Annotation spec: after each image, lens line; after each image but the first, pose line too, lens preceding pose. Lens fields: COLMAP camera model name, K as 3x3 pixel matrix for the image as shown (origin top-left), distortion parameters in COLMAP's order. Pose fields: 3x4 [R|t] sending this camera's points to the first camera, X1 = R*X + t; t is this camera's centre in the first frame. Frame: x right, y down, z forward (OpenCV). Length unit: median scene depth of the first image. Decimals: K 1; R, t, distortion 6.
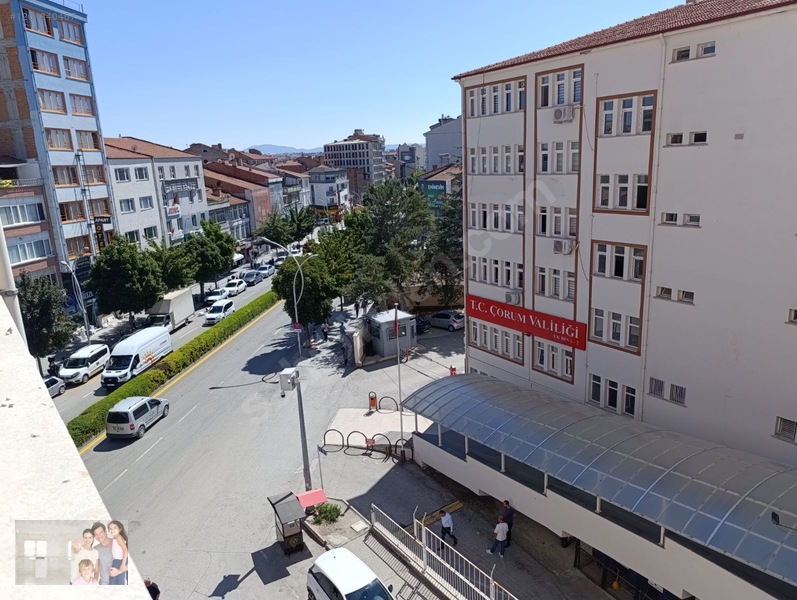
lens RADIAL K [[567.0, 0, 398.5], [0, 567.0, 300.0], [0, 0, 1]] dist [0.000843, -0.000666]
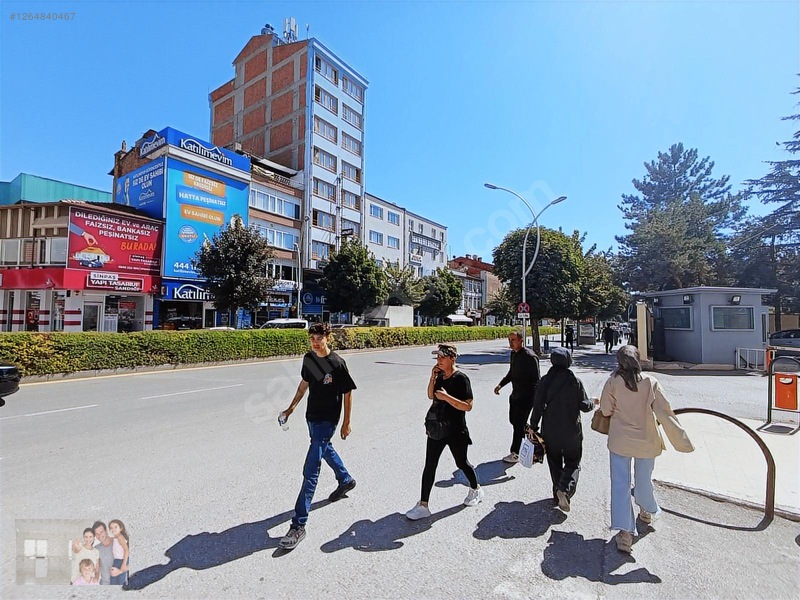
lens RADIAL K [[367.3, 0, 395.9], [0, 367.3, 298.2], [0, 0, 1]] dist [-0.008422, 0.008871]
pose [[0.876974, 0.032337, -0.479449, -0.082107], [-0.163361, 0.958372, -0.234170, 0.126160], [0.451918, 0.283684, 0.845750, 0.434382]]
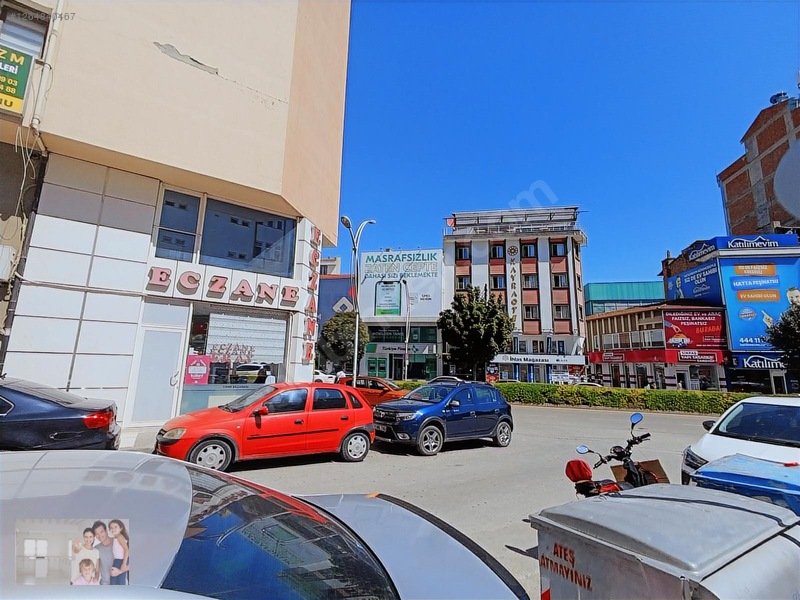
lens RADIAL K [[367.3, 0, 395.9], [0, 367.3, 298.2], [0, 0, 1]] dist [-0.008422, 0.008871]
pose [[-0.084433, -0.136854, -0.986986, 0.071587], [-0.257776, 0.959804, -0.111033, 0.162529], [0.962509, 0.245046, -0.116317, 0.222360]]
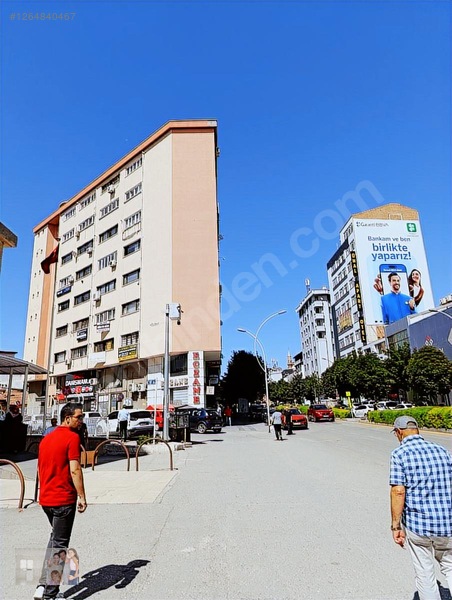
lens RADIAL K [[414.7, 0, 226.0], [0, 414.7, 300.0], [0, 0, 1]] dist [0.056996, -0.070772]
pose [[-0.986514, 0.044093, -0.157626, -0.069925], [0.047776, 0.998665, -0.019656, 0.050797], [0.156549, -0.026921, -0.987303, 0.763288]]
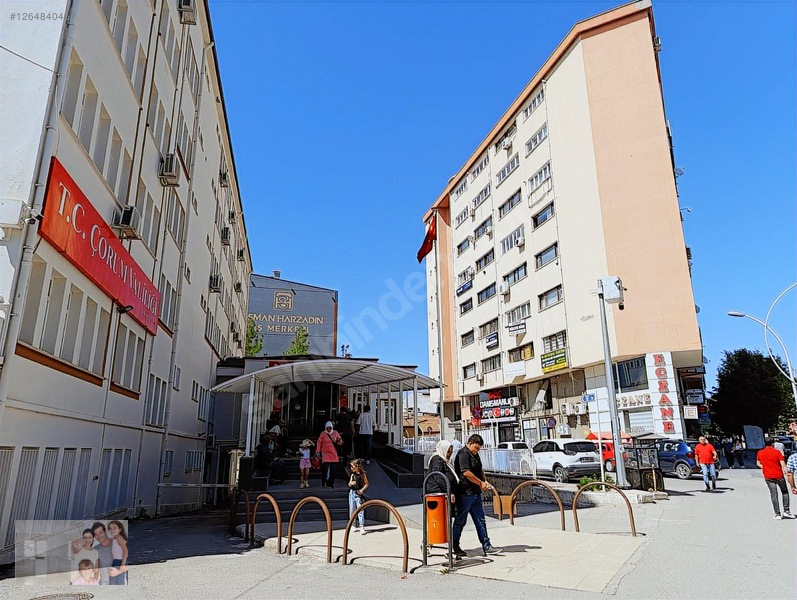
lens RADIAL K [[550.8, 0, 401.5], [0, 550.8, 295.3], [0, 0, 1]] dist [0.056996, -0.070772]
pose [[-0.931375, 0.157947, 0.328016, -0.073480], [0.143525, 0.987316, -0.067886, 0.058512], [-0.334577, -0.016148, -0.942230, 0.737427]]
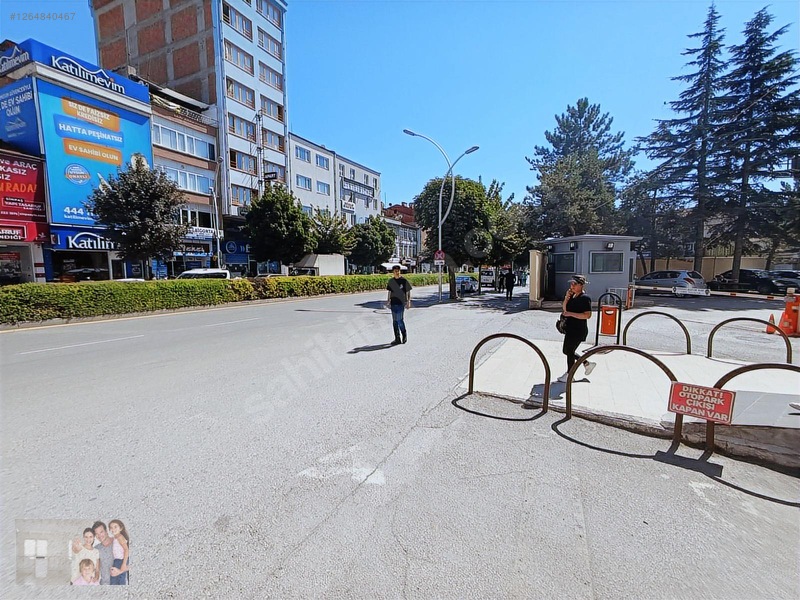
lens RADIAL K [[367.3, 0, 395.9], [0, 367.3, 298.2], [0, 0, 1]] dist [-0.008422, 0.008871]
pose [[0.941580, 0.074235, -0.328506, -0.058442], [-0.119687, 0.985490, -0.120354, 0.125702], [0.314804, 0.152641, 0.936802, 0.434178]]
